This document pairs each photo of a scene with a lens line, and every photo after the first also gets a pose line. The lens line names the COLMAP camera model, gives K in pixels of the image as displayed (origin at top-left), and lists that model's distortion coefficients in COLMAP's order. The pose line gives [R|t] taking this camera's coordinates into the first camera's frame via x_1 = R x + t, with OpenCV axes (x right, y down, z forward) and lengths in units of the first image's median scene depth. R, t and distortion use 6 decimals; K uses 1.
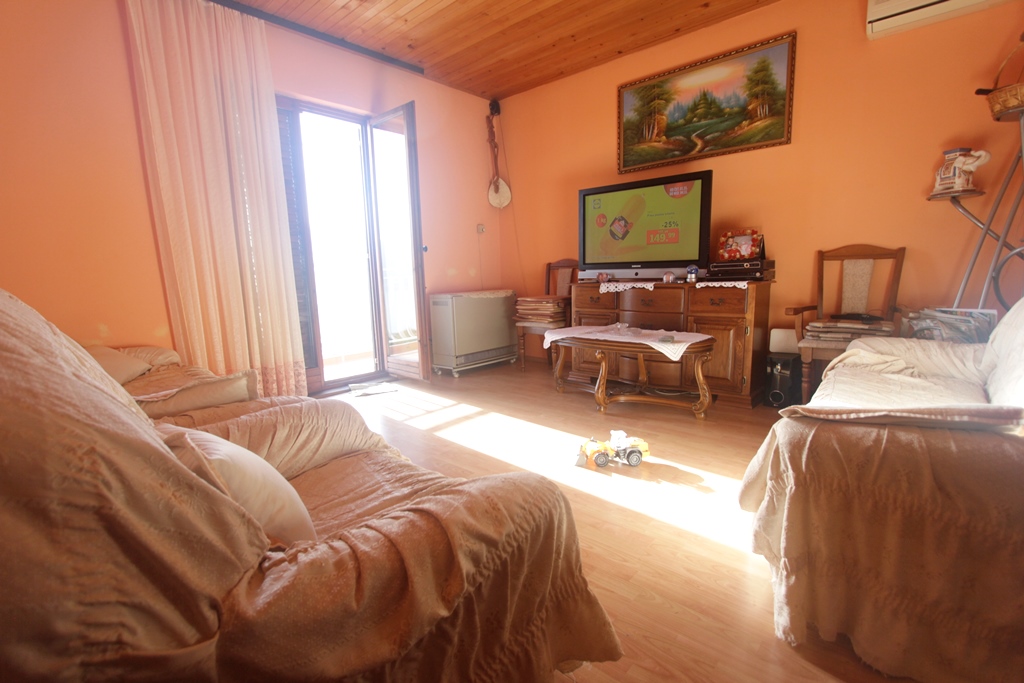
lens RADIAL K [[464.0, 0, 506.4], [0, 464.0, 344.9], [0, 0, 1]] dist [-0.017639, 0.002193]
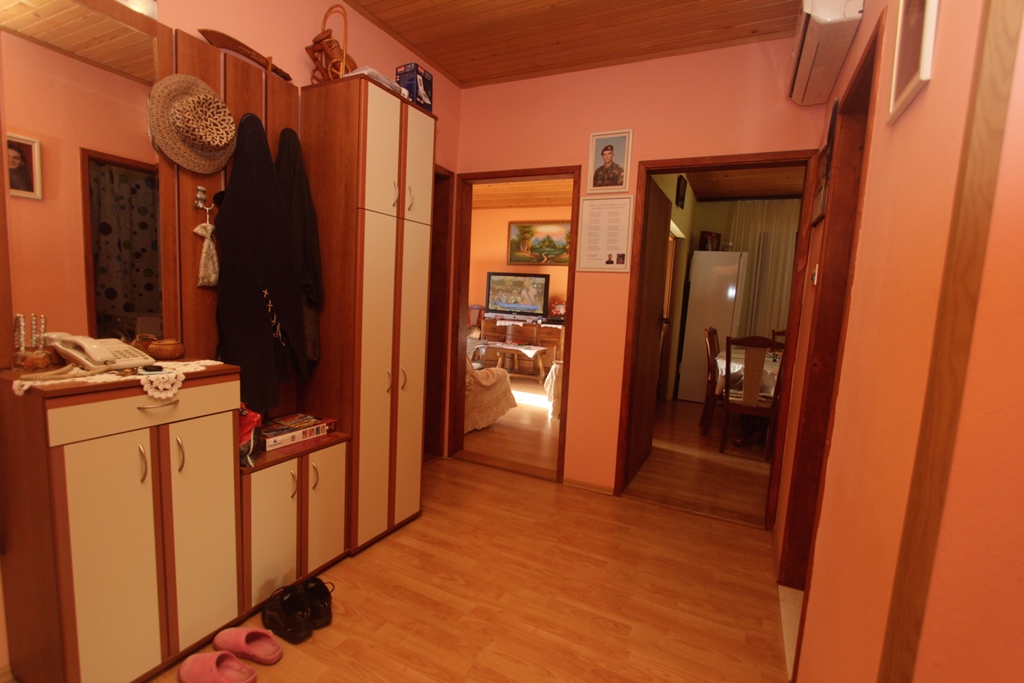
lens RADIAL K [[464.0, 0, 509.5], [0, 464.0, 342.4], [0, 0, 1]] dist [-0.017639, 0.002193]
pose [[0.956075, 0.048550, 0.289074, -0.338313], [-0.034369, 0.997953, -0.053934, 0.069576], [-0.291100, 0.041630, 0.955786, -0.977259]]
